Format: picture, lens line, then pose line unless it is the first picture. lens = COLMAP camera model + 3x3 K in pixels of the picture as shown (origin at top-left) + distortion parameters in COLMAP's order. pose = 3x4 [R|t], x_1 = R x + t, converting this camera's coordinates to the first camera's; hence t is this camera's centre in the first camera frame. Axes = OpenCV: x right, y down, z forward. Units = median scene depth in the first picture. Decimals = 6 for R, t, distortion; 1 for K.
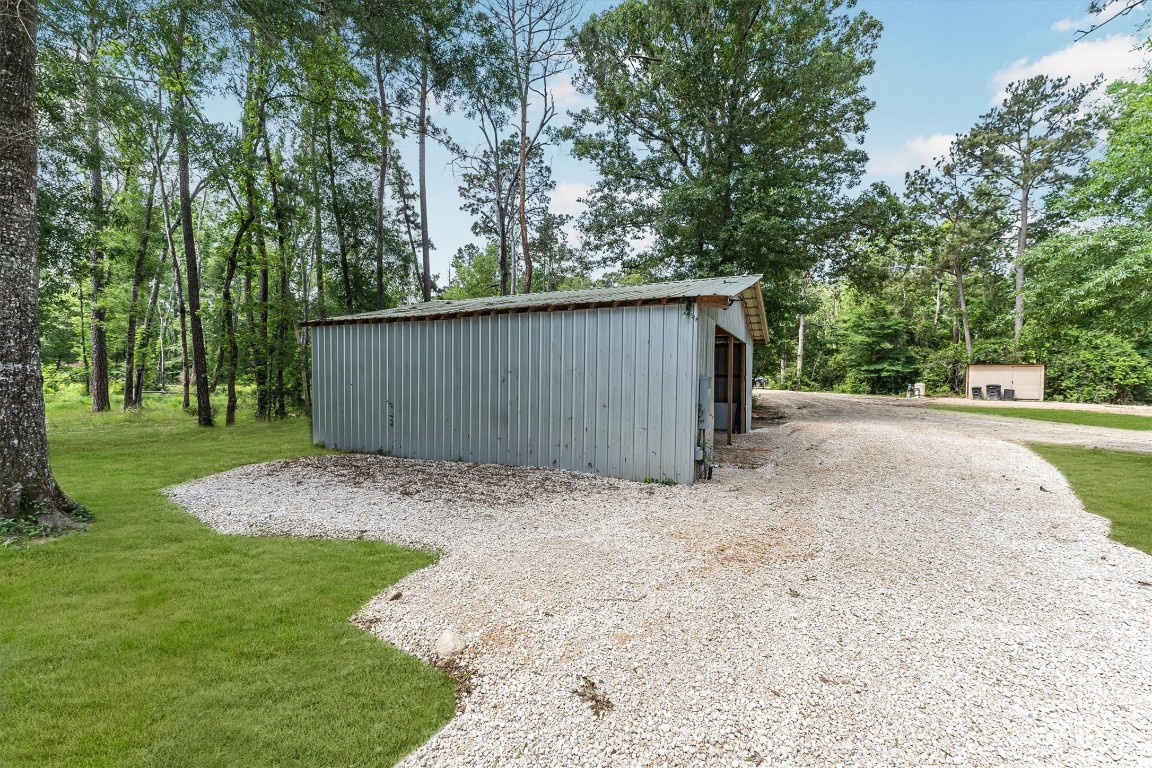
lens RADIAL K [[455.7, 0, 564.7], [0, 455.7, 385.4], [0, 0, 1]] dist [0.000071, 0.000018]
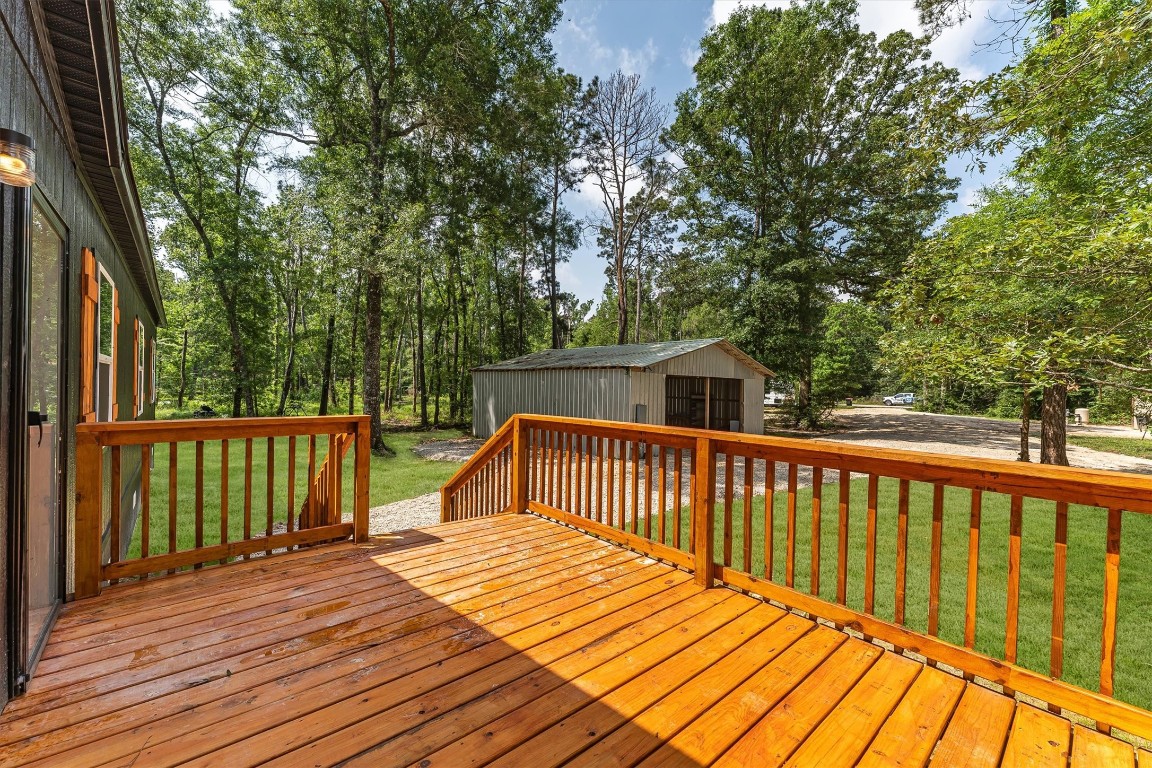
lens RADIAL K [[455.7, 0, 564.7], [0, 455.7, 385.4], [0, 0, 1]] dist [0.000071, 0.000018]
pose [[0.934603, 0.008651, -0.355586, 0.147154], [-0.017744, 0.999593, -0.022319, -0.012399], [0.355249, 0.027169, 0.934377, -0.195343]]
